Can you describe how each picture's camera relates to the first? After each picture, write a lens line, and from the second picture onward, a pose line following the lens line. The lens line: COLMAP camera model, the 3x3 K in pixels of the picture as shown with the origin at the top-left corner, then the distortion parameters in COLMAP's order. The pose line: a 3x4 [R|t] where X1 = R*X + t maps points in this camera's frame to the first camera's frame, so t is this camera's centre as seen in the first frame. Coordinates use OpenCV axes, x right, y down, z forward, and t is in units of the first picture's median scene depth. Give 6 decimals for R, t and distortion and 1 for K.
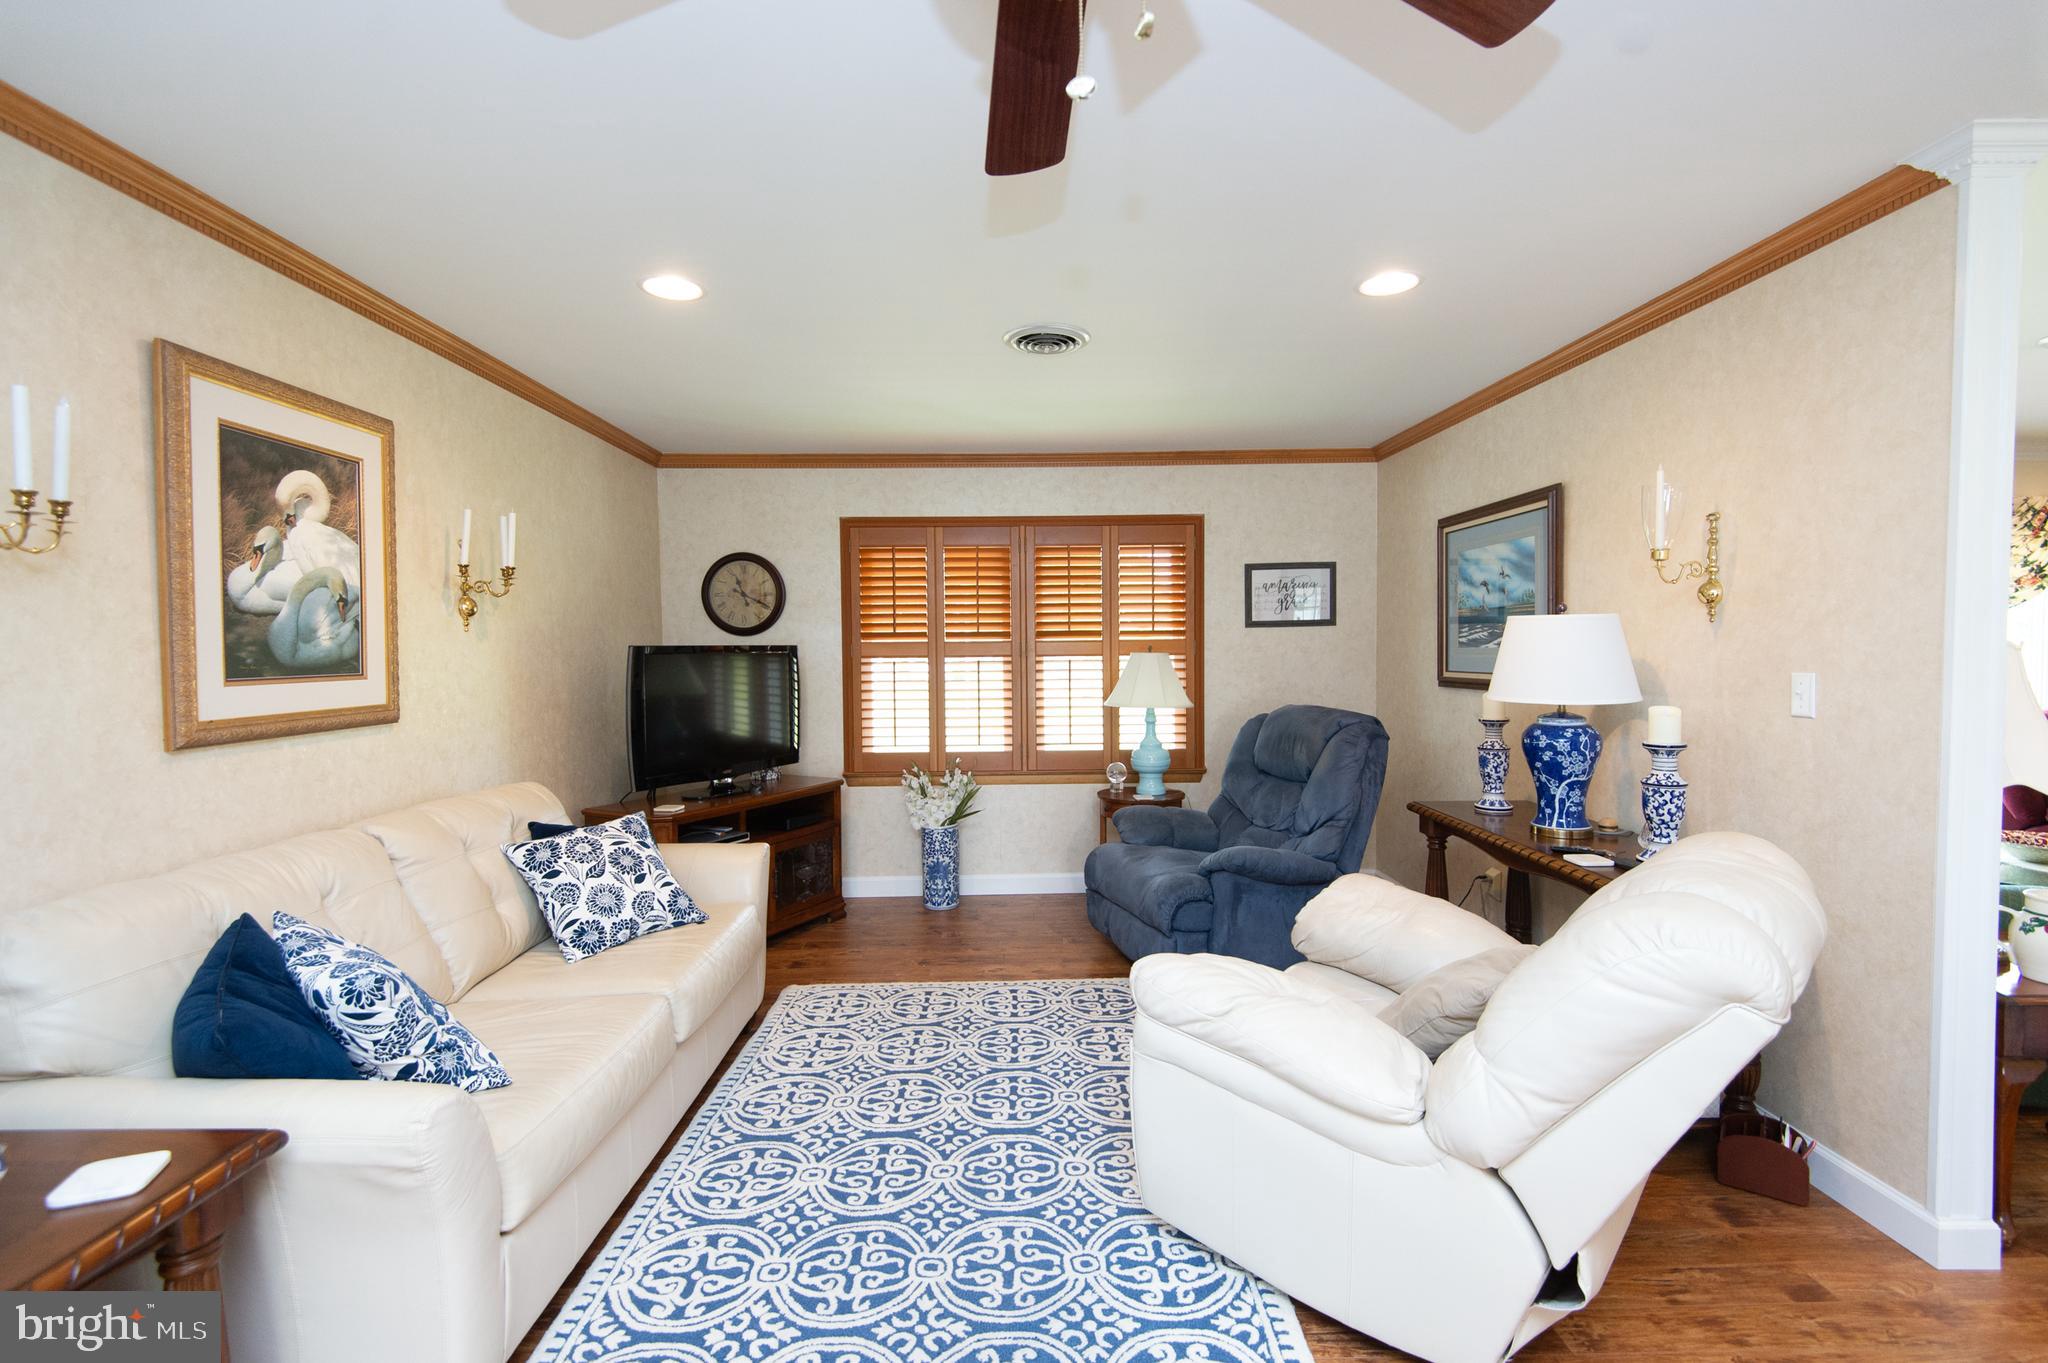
lens RADIAL K [[926.0, 0, 1028.2], [0, 926.0, 684.5], [0, 0, 1]] dist [0.036204, -0.026036]
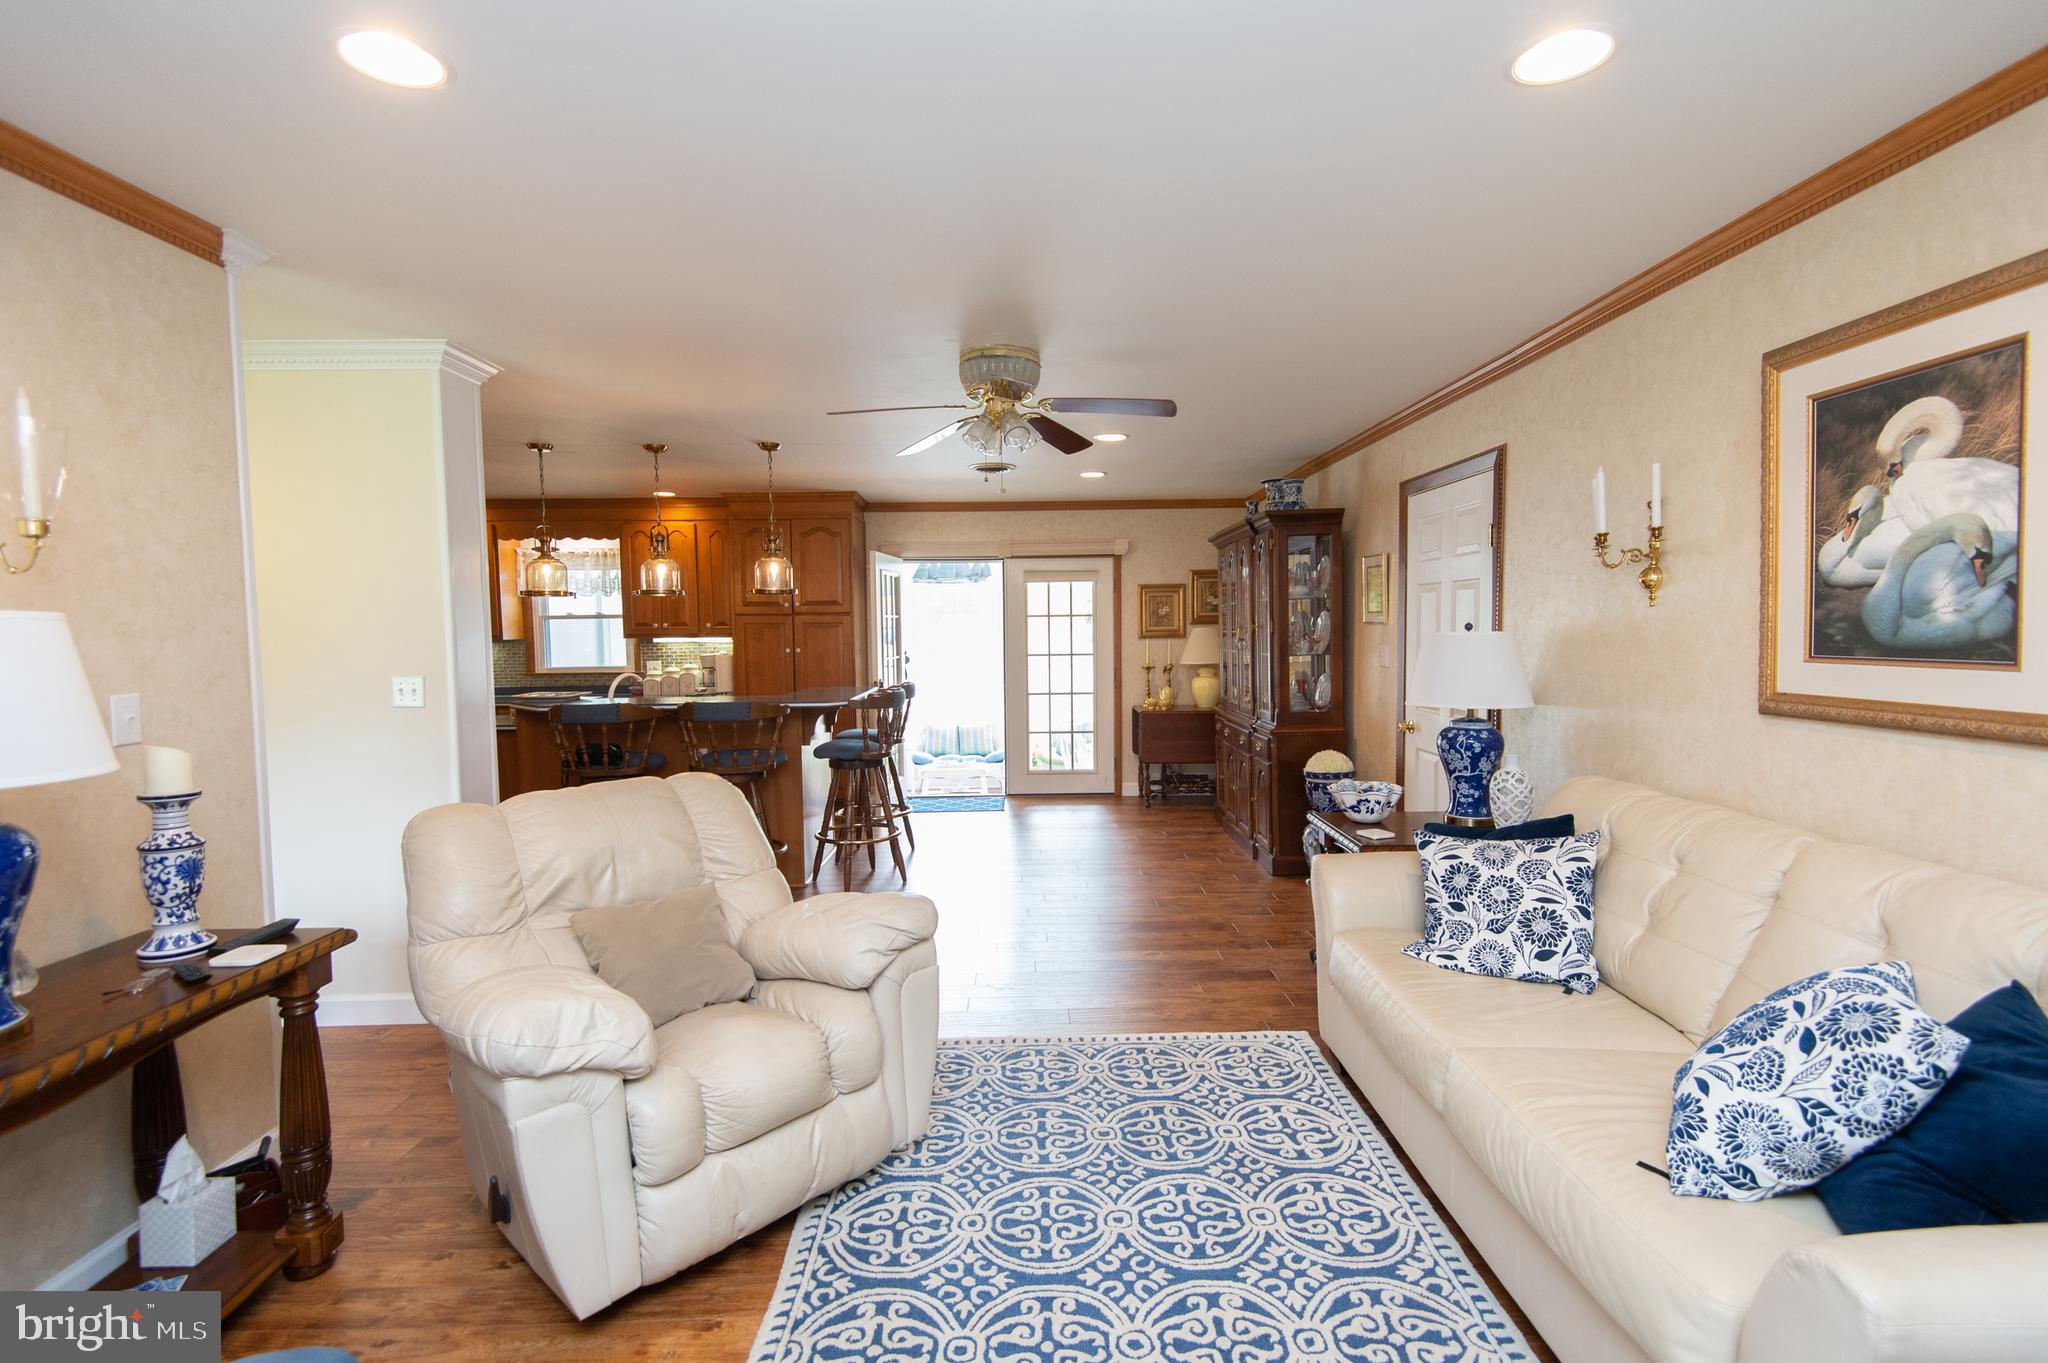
lens RADIAL K [[926.0, 0, 1028.2], [0, 926.0, 684.5], [0, 0, 1]] dist [0.036204, -0.026036]
pose [[-0.999693, 0.023790, 0.006879, -0.021746], [0.024368, 0.994481, 0.102045, -0.091528], [-0.004414, 0.102181, -0.994756, 1.886008]]
